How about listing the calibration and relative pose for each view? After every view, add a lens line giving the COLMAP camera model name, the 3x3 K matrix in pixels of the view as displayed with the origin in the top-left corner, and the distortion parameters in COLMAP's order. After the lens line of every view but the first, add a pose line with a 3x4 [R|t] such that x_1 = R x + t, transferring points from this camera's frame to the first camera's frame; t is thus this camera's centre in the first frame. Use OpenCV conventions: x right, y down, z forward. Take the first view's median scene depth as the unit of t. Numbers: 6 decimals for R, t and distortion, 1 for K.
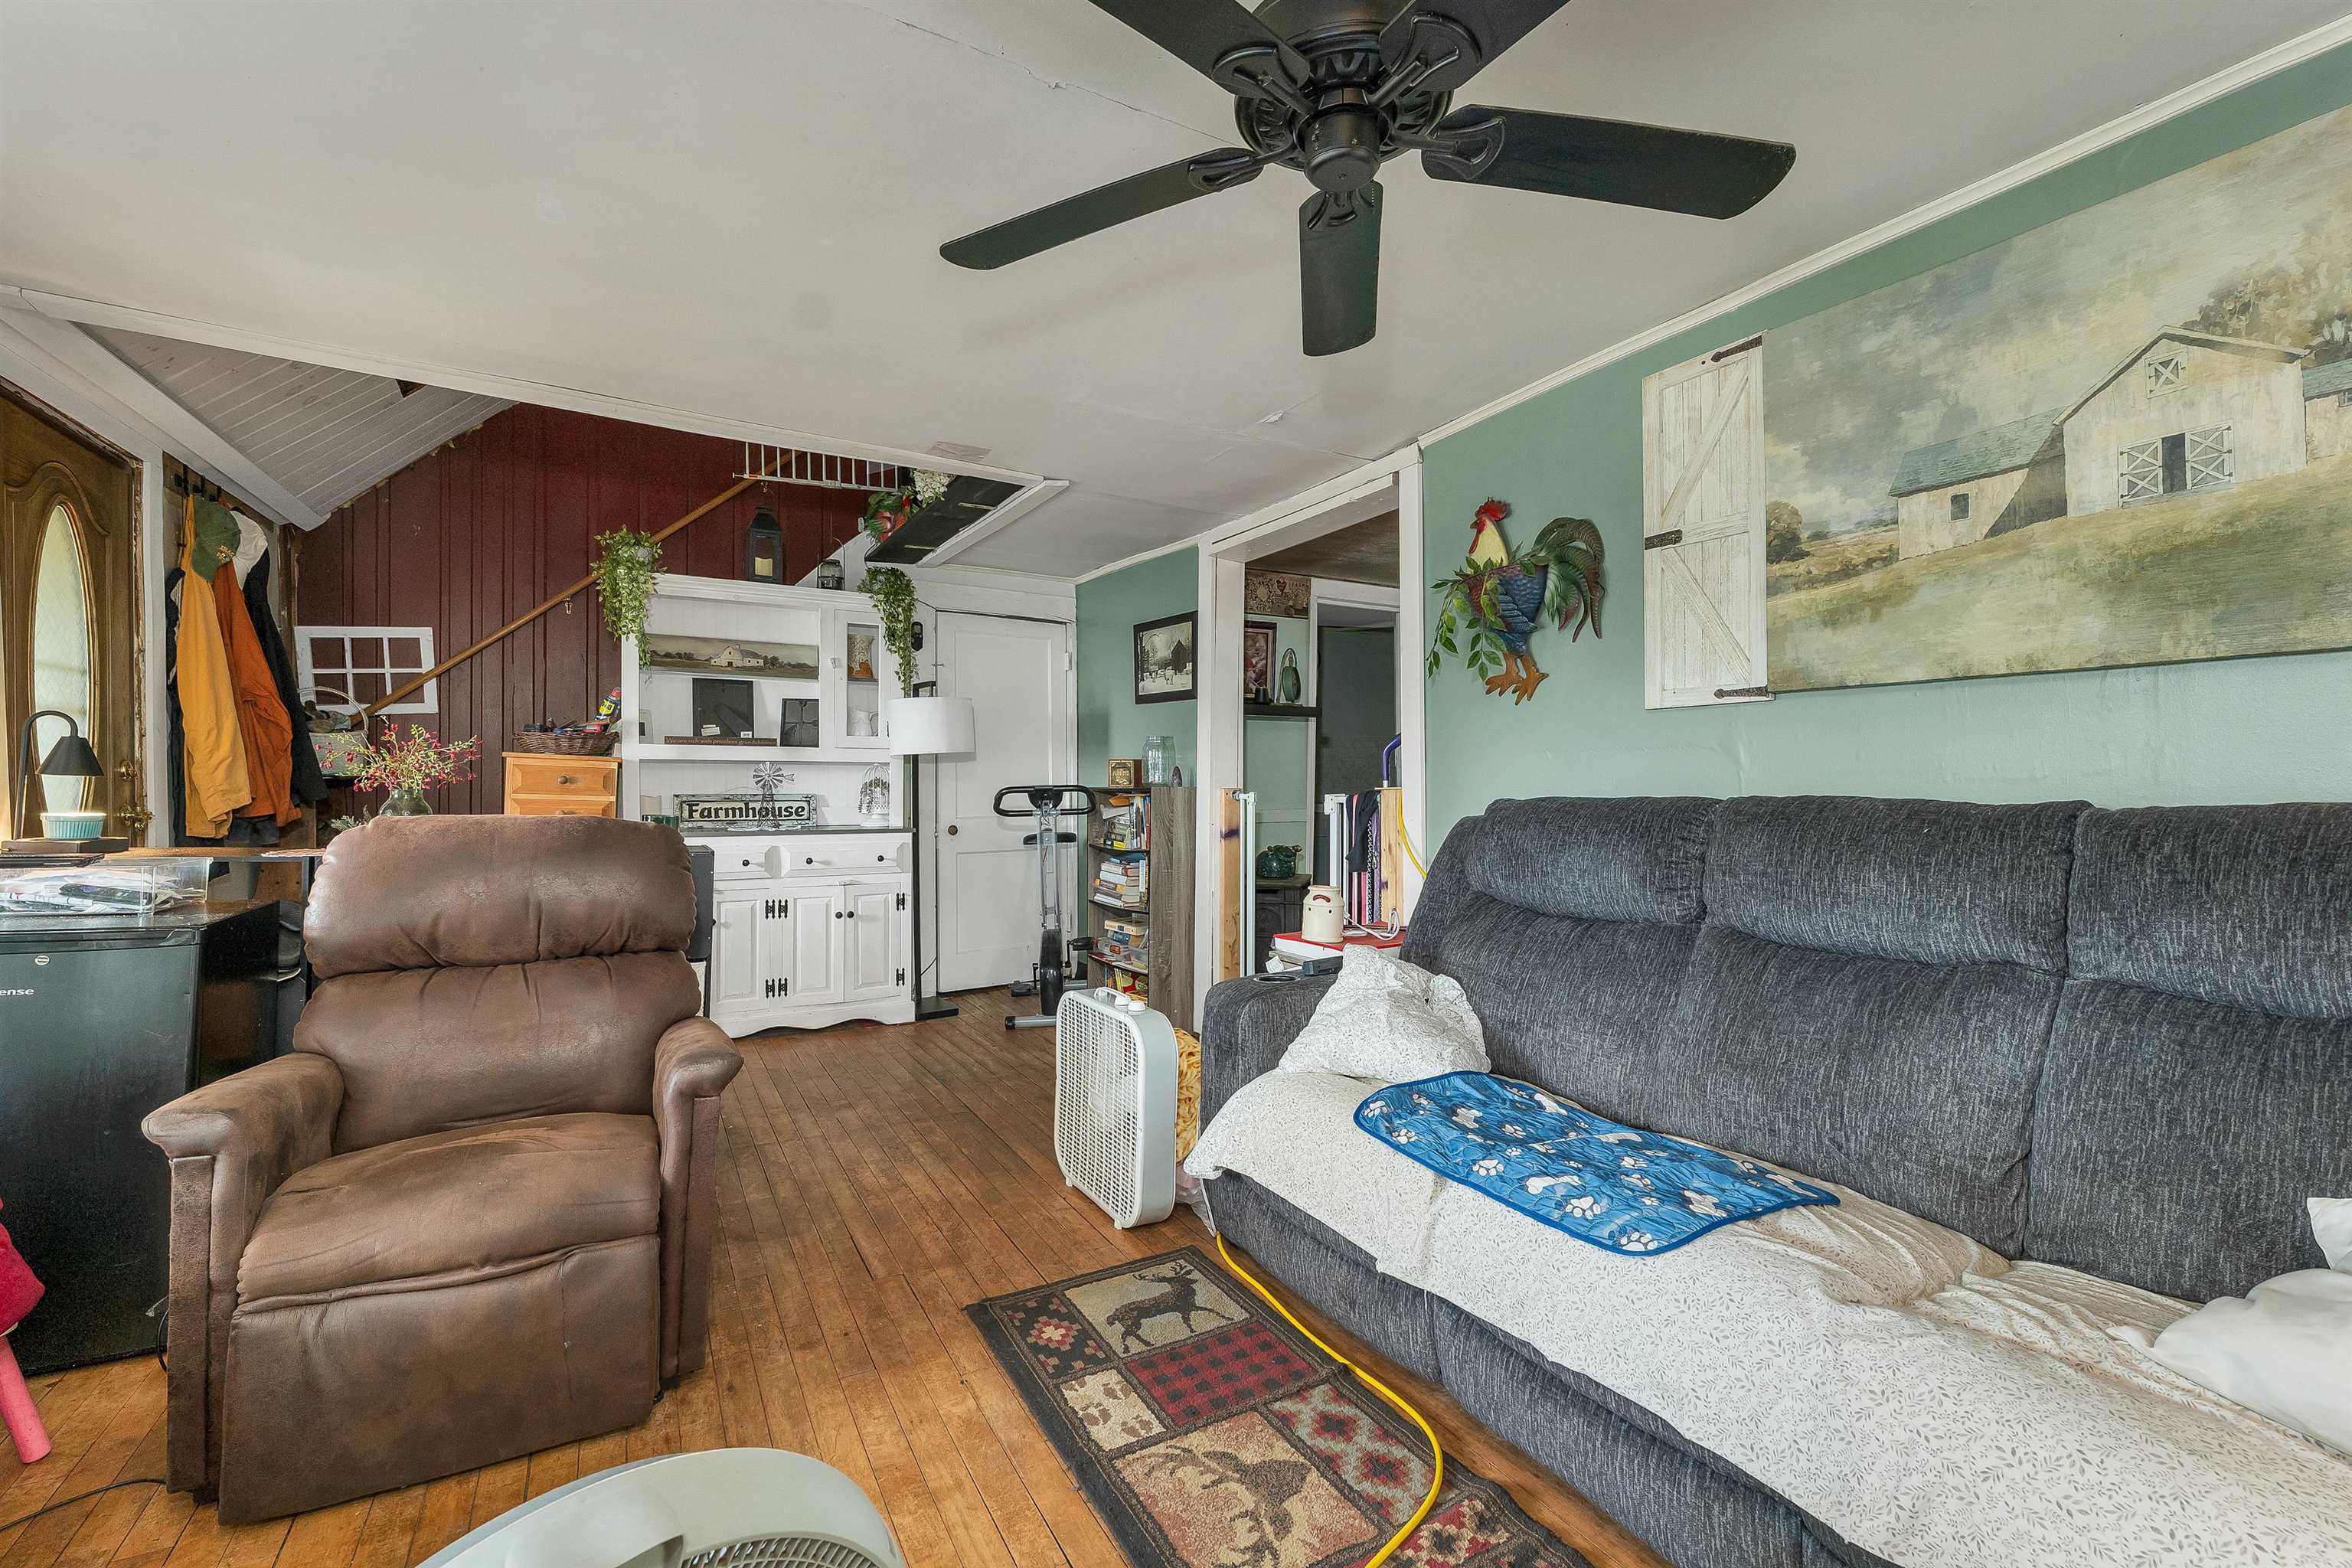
lens RADIAL K [[986.2, 0, 1179.4], [0, 986.2, 791.1], [0, 0, 1]] dist [0.010563, -0.000199]
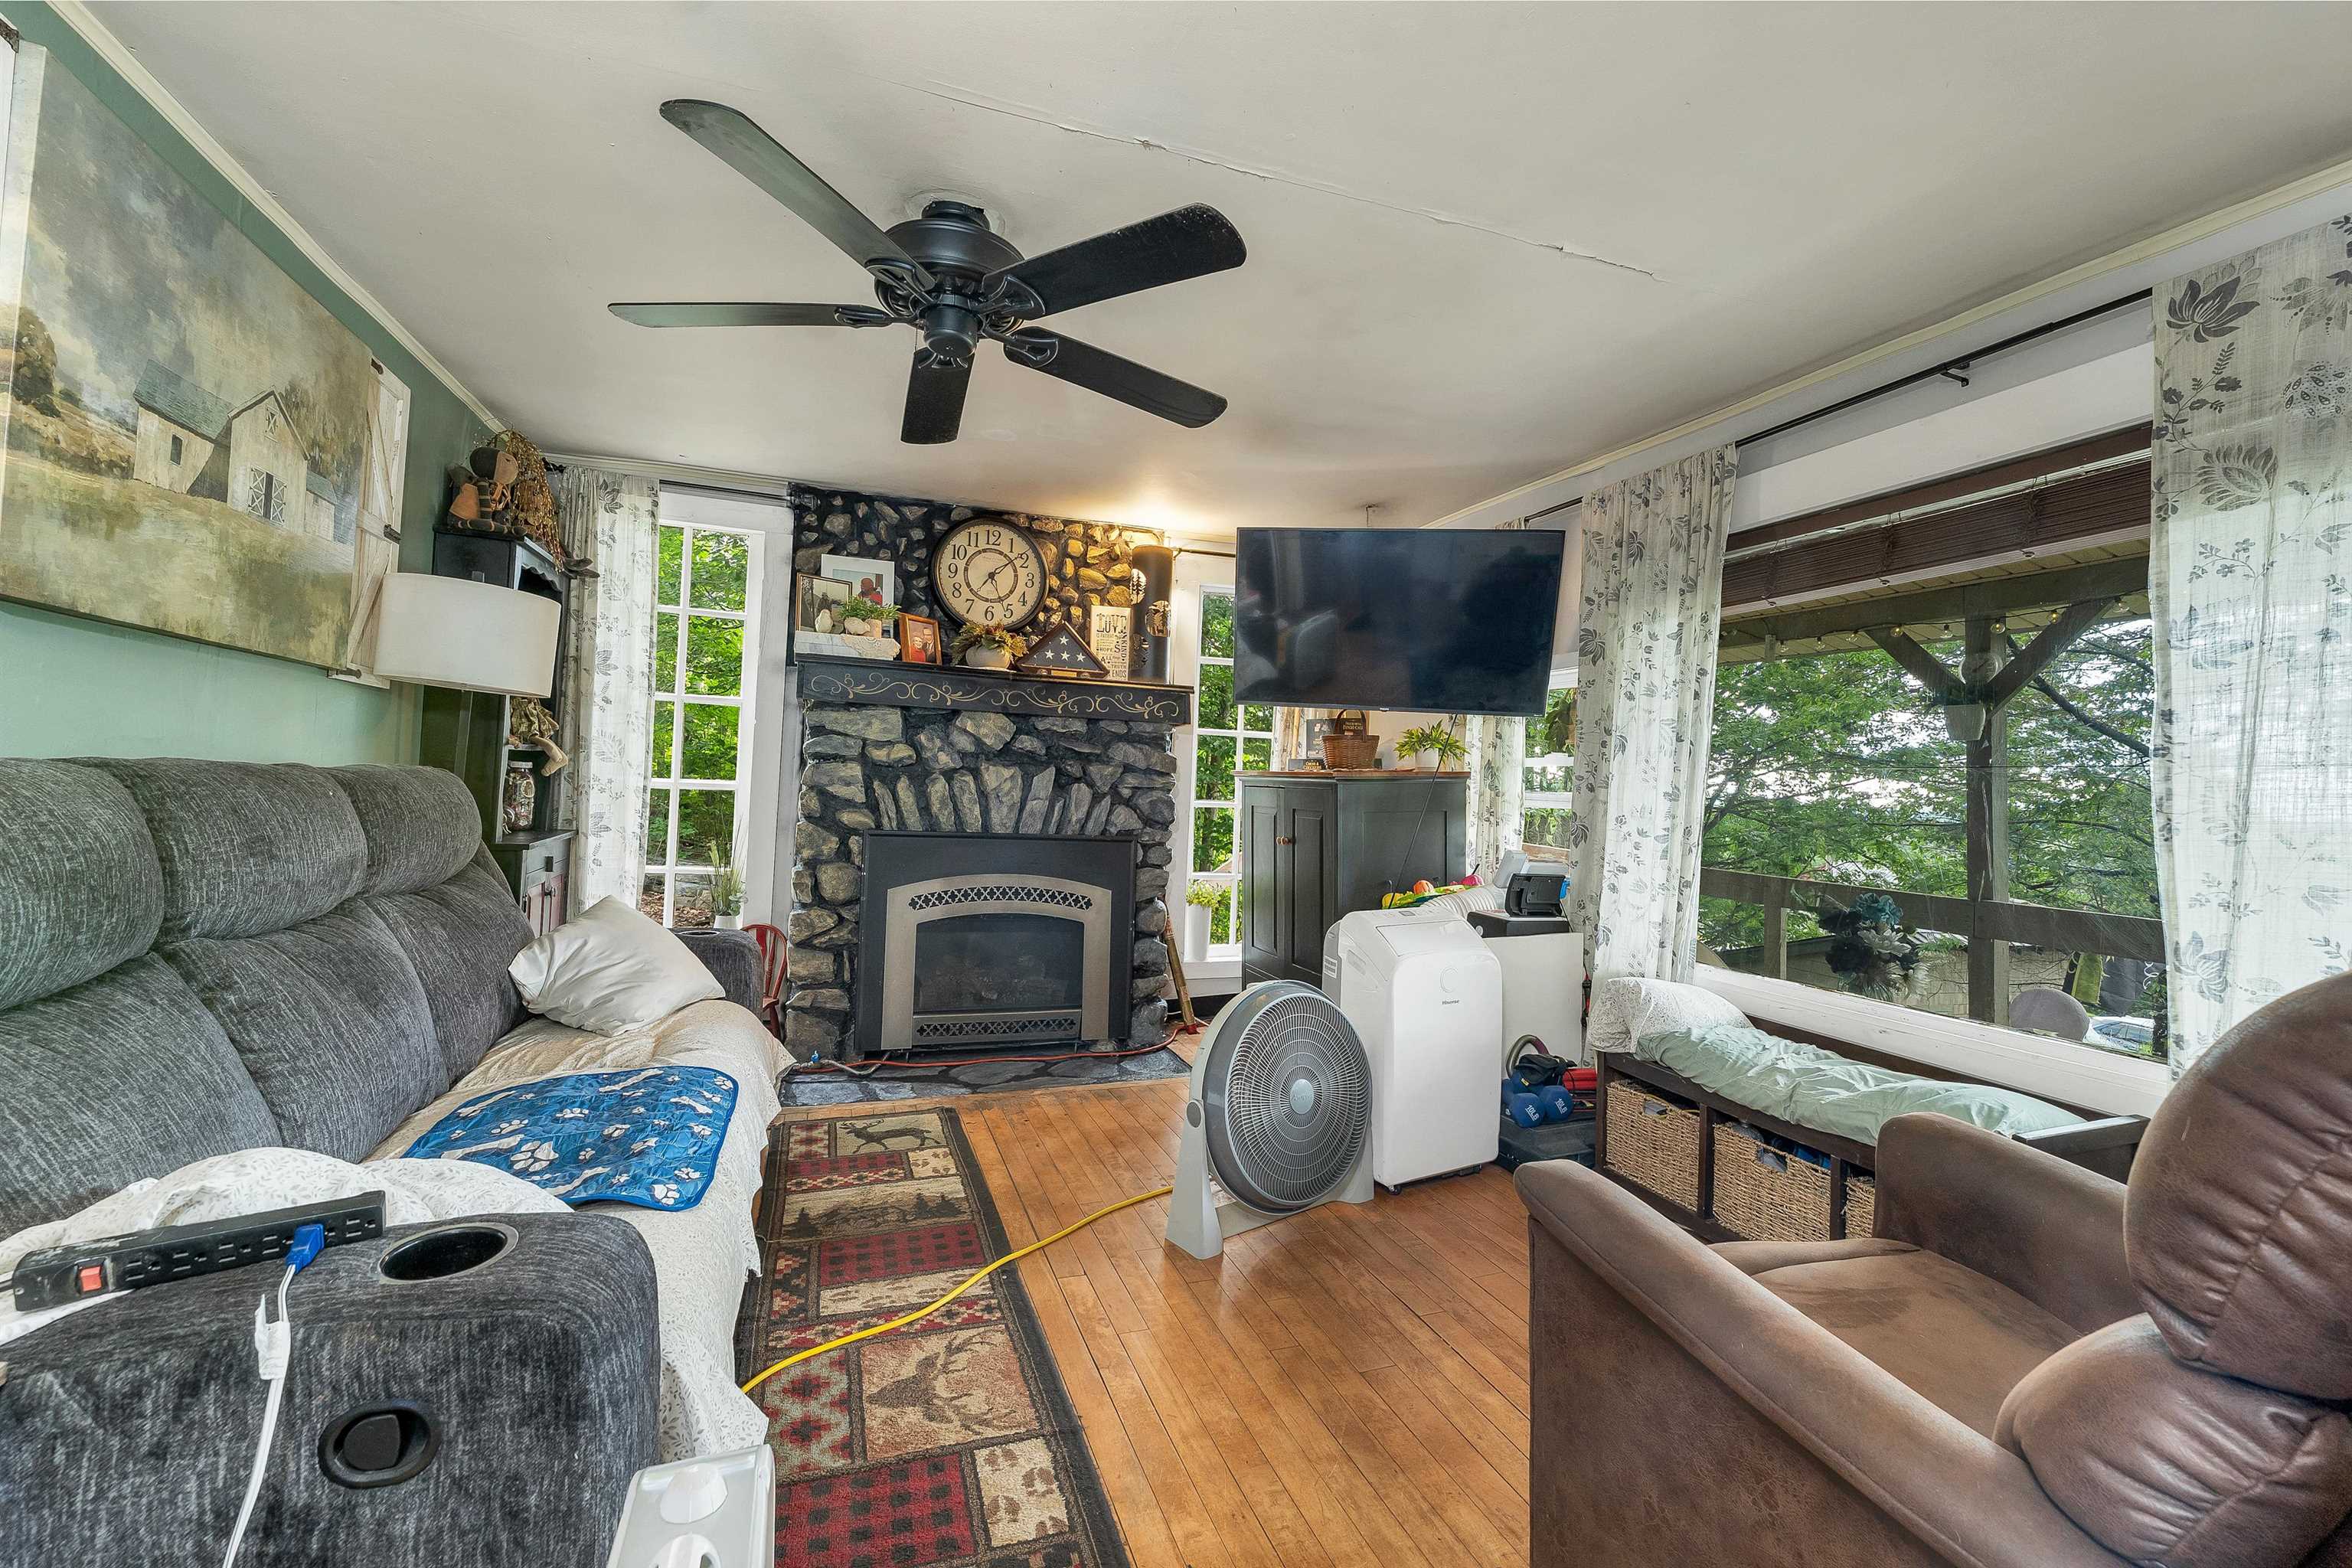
lens RADIAL K [[986.2, 0, 1179.4], [0, 986.2, 791.1], [0, 0, 1]] dist [0.010563, -0.000199]
pose [[-0.984709, -0.038815, 0.169829, -0.346984], [-0.036873, 0.999214, 0.014574, -0.012712], [-0.170261, 0.008089, -0.985366, 1.907409]]
